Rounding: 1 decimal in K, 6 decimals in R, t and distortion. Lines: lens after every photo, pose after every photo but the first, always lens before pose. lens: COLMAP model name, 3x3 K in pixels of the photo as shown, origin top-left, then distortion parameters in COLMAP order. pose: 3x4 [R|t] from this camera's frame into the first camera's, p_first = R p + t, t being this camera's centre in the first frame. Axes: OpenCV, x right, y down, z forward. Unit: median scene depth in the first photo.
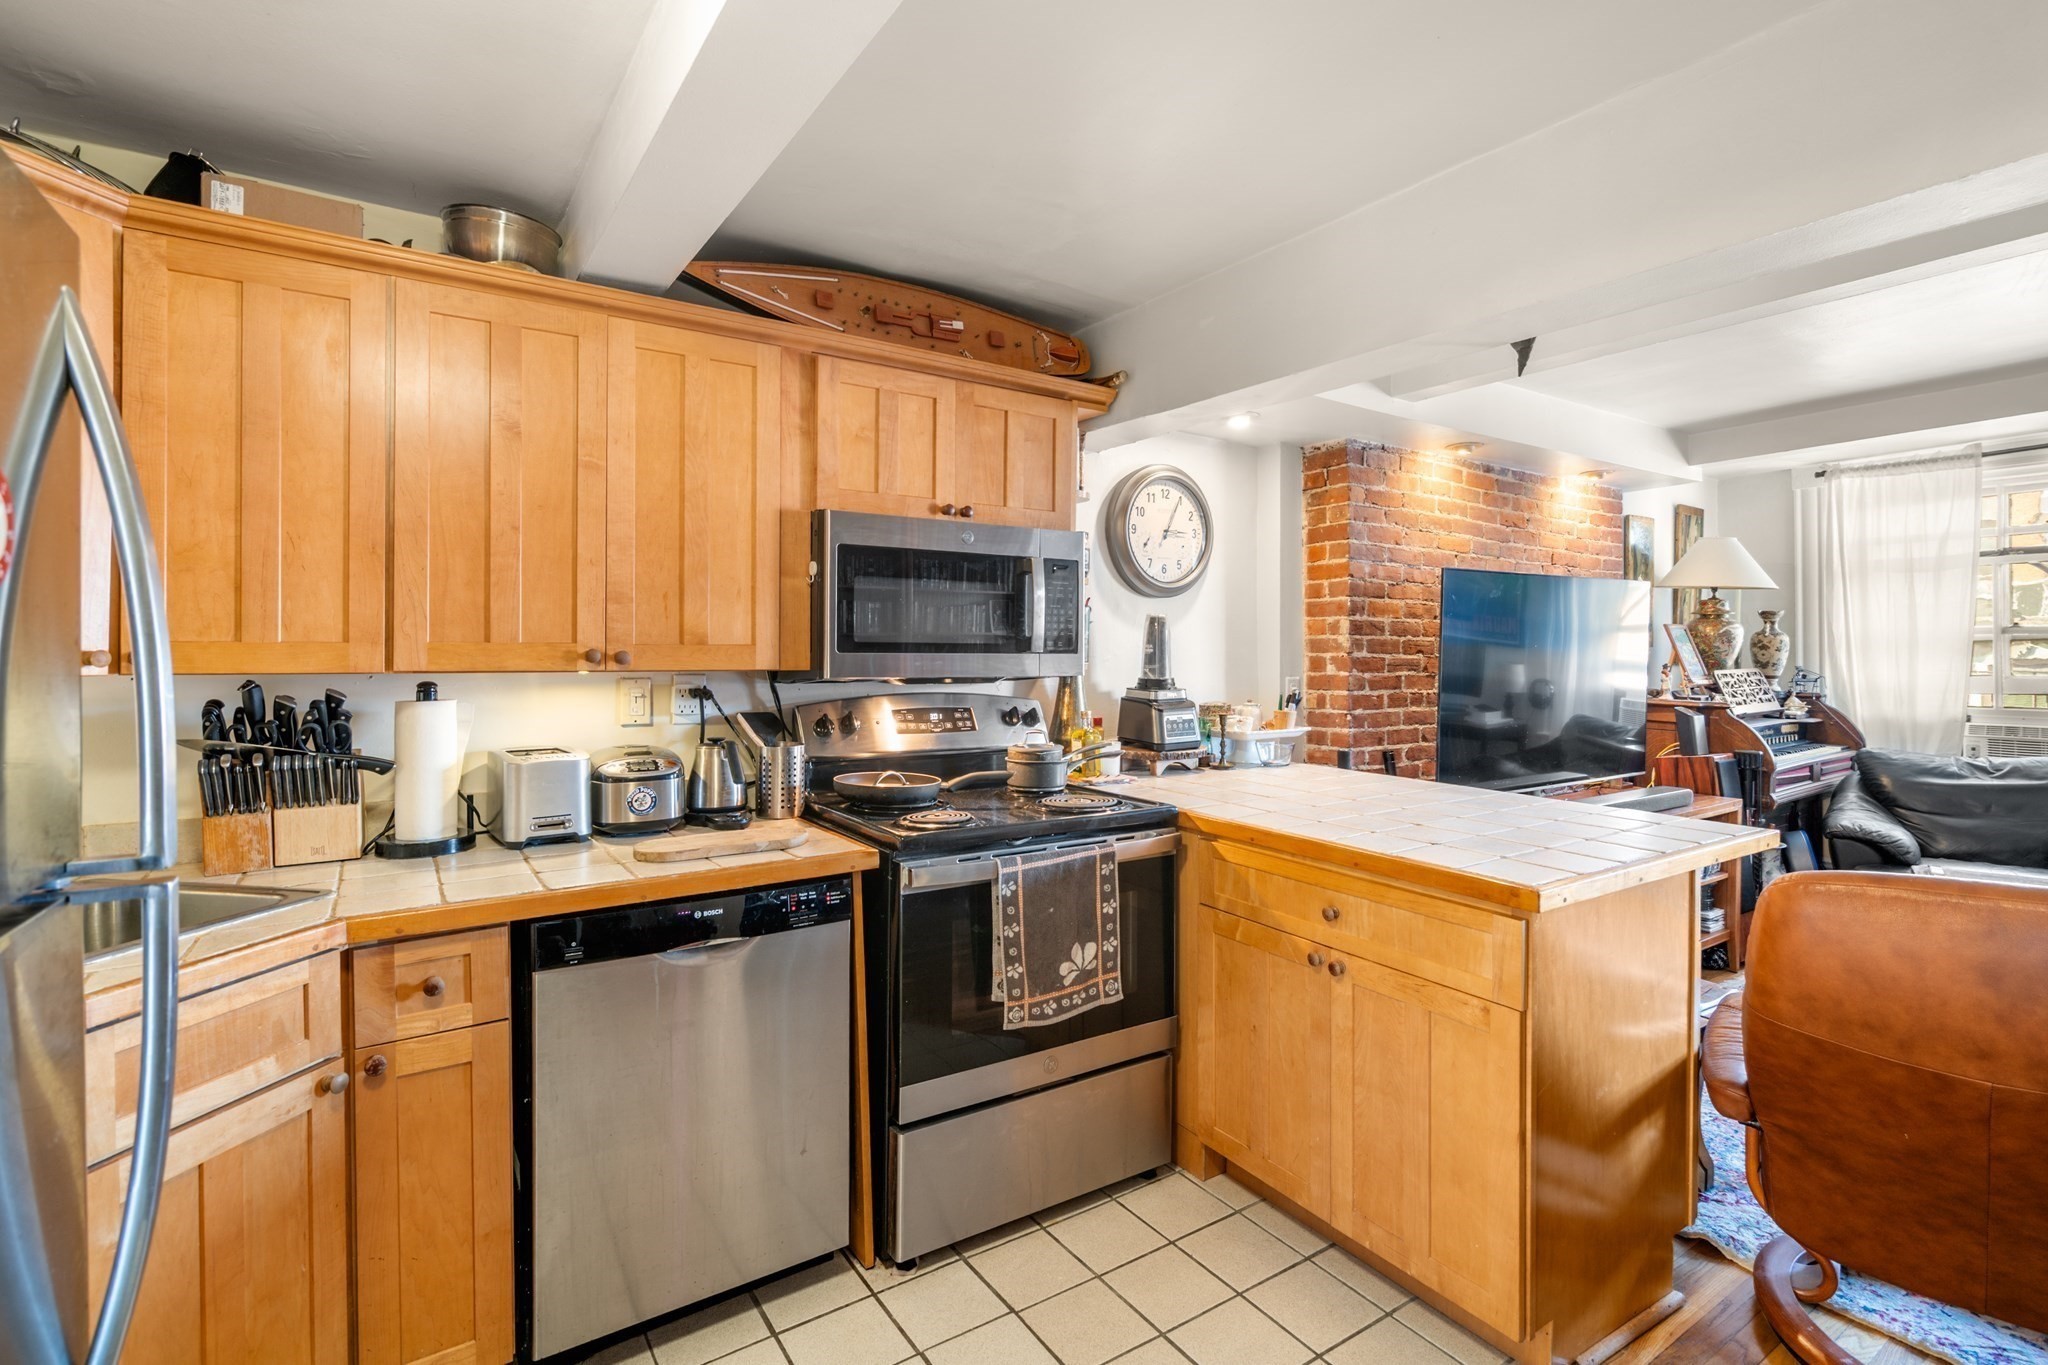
lens RADIAL K [[960.3, 0, 1050.0], [0, 960.3, 655.9], [0, 0, 1]] dist [-0.002878, 0.000464]
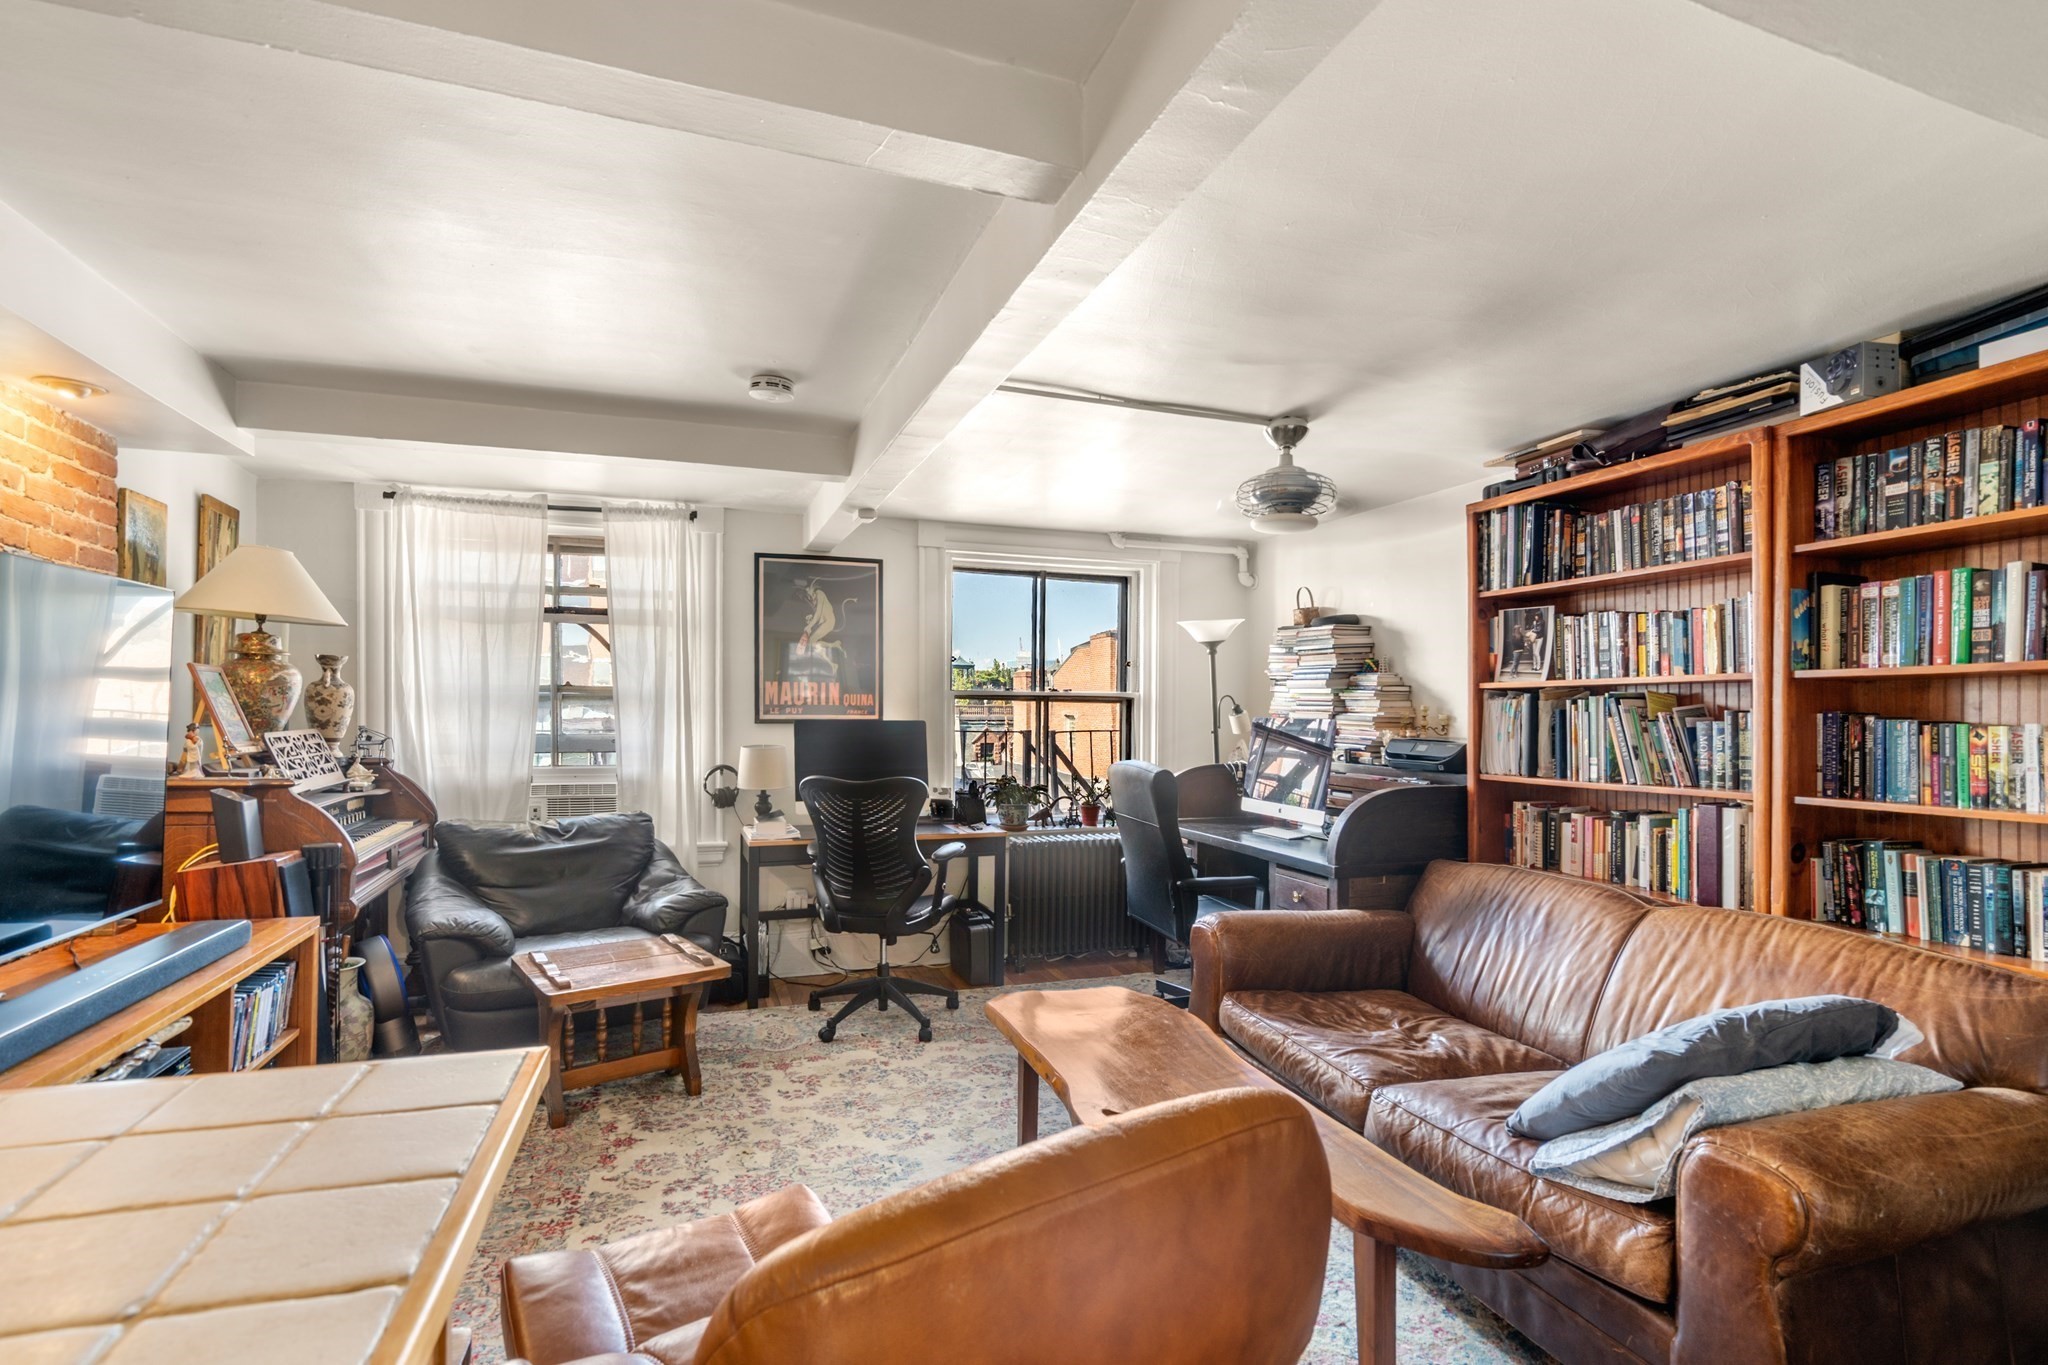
lens RADIAL K [[960.3, 0, 1024.3], [0, 960.3, 718.1], [0, 0, 1]] dist [-0.002878, 0.000464]
pose [[0.247429, 0.003036, 0.968901, 0.158935], [-0.005920, 0.999981, -0.001622, 0.002567], [-0.968888, -0.005334, 0.247442, 0.307611]]
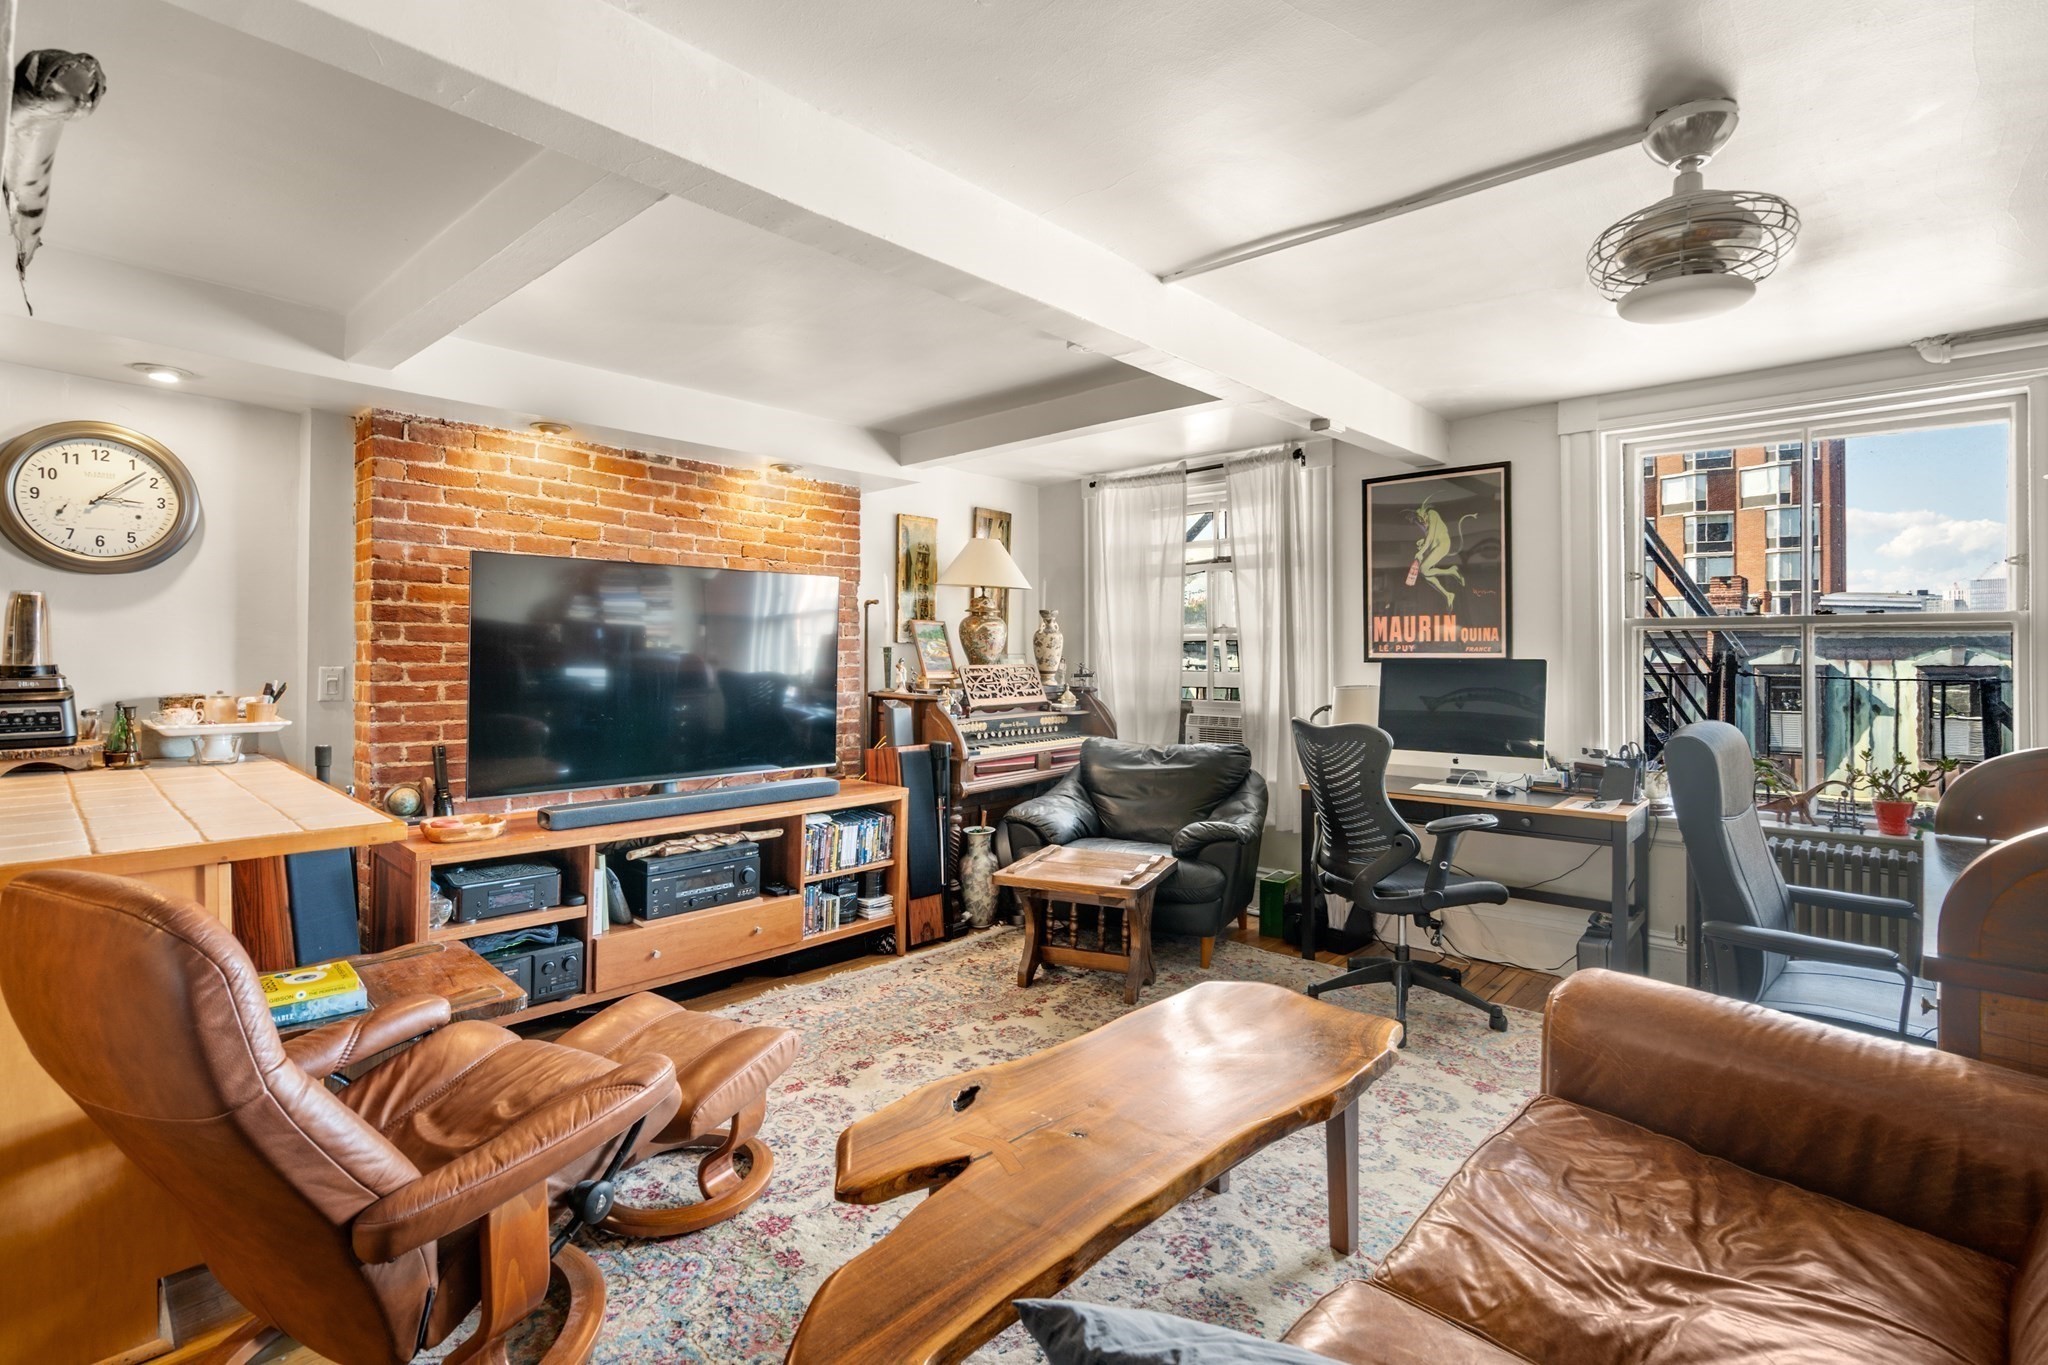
lens RADIAL K [[960.3, 0, 1023.0], [0, 960.3, 655.2], [0, 0, 1]] dist [-0.002878, 0.000464]
pose [[0.970229, 0.008819, 0.242029, 0.554175], [-0.008653, 0.999961, -0.001749, 0.006037], [-0.242035, -0.000397, 0.970267, -0.036419]]
